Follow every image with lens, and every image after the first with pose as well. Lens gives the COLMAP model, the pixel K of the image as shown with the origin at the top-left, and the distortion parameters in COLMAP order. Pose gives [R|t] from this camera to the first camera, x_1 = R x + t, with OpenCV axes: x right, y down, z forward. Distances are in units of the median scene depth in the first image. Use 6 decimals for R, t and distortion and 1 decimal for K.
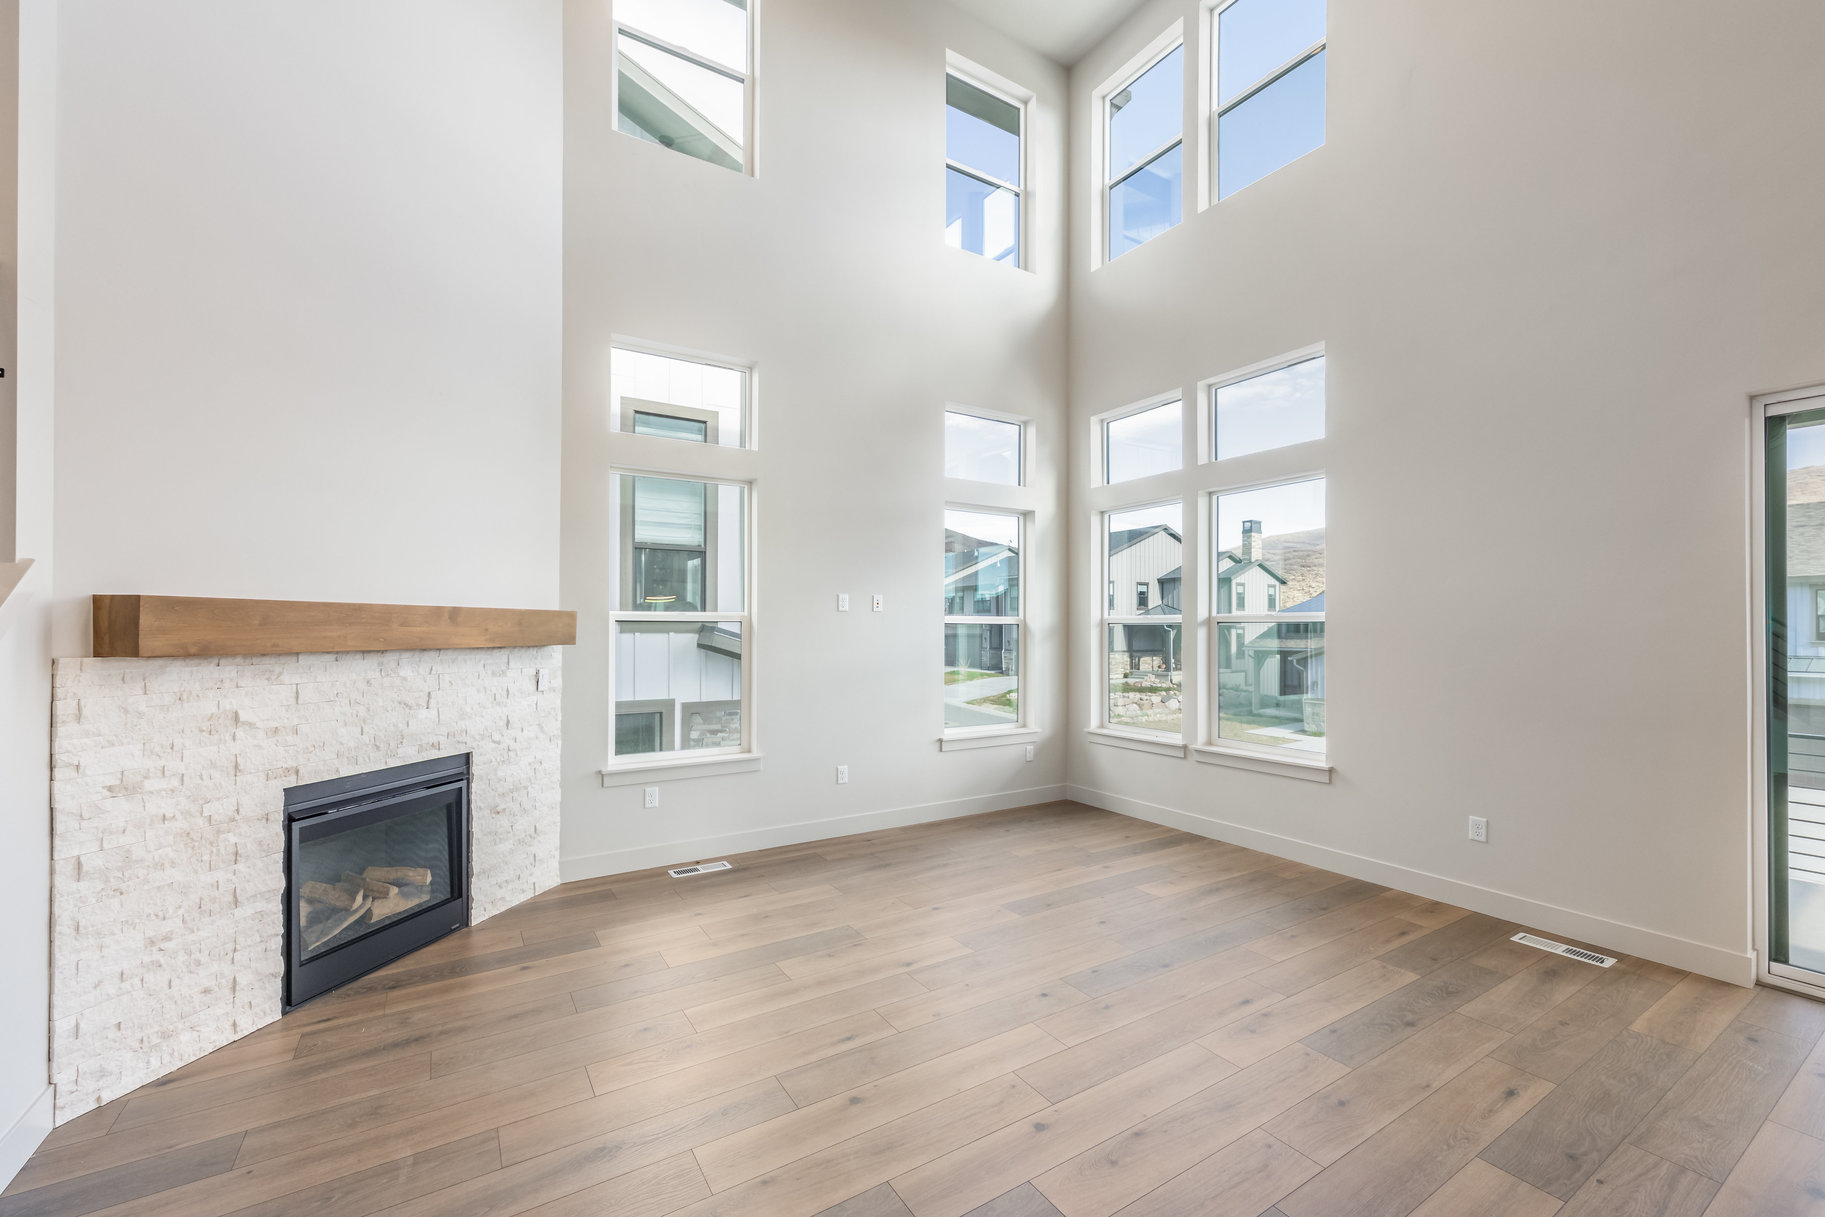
lens RADIAL K [[747.4, 0, 919.8], [0, 747.4, 610.5], [0, 0, 1]] dist [-0.003118, -0.000078]
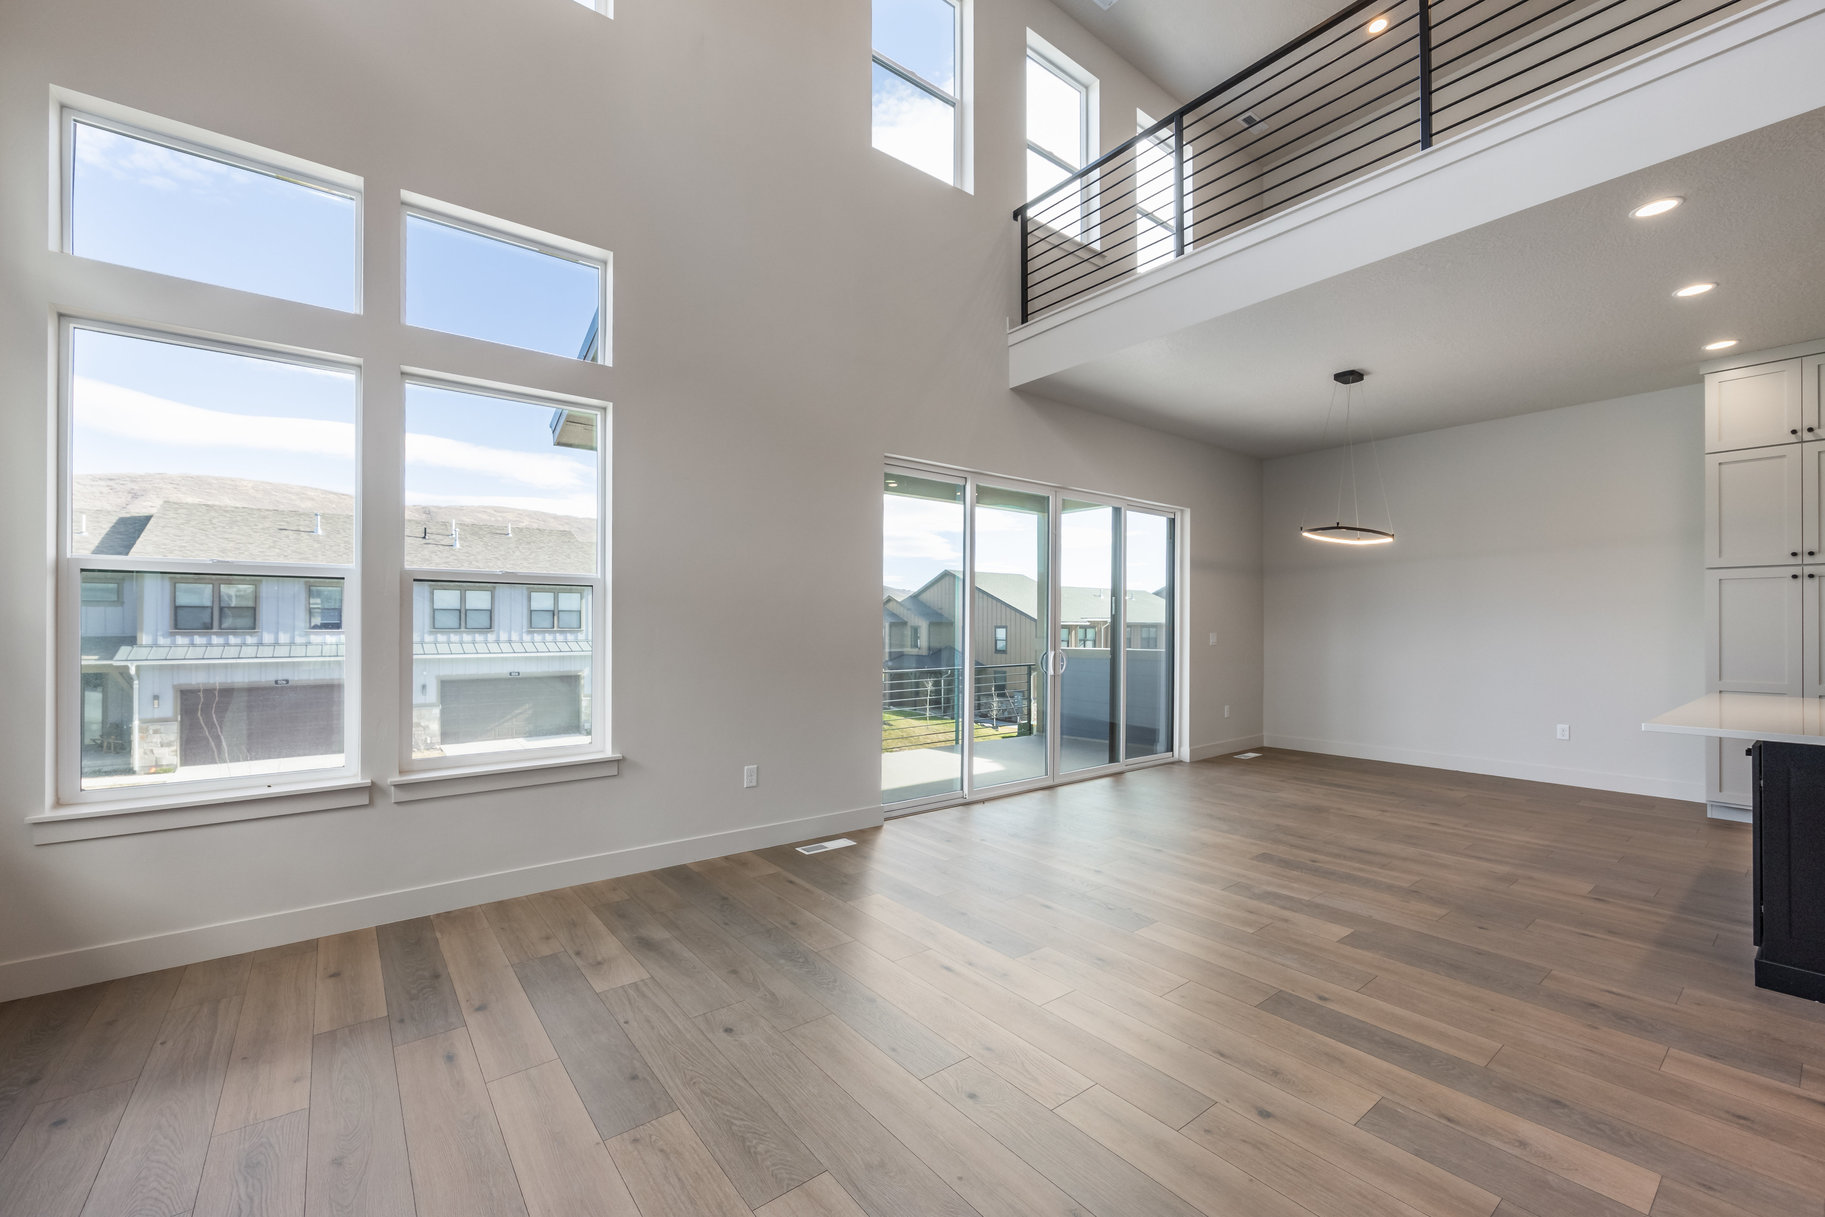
lens RADIAL K [[747.4, 0, 915.1], [0, 747.4, 619.3], [0, 0, 1]] dist [-0.003118, -0.000078]
pose [[-0.116987, 0.010344, 0.993080, -0.373839], [-0.023454, 0.999638, -0.013175, 0.054192], [-0.992856, -0.024833, -0.116702, 0.799685]]
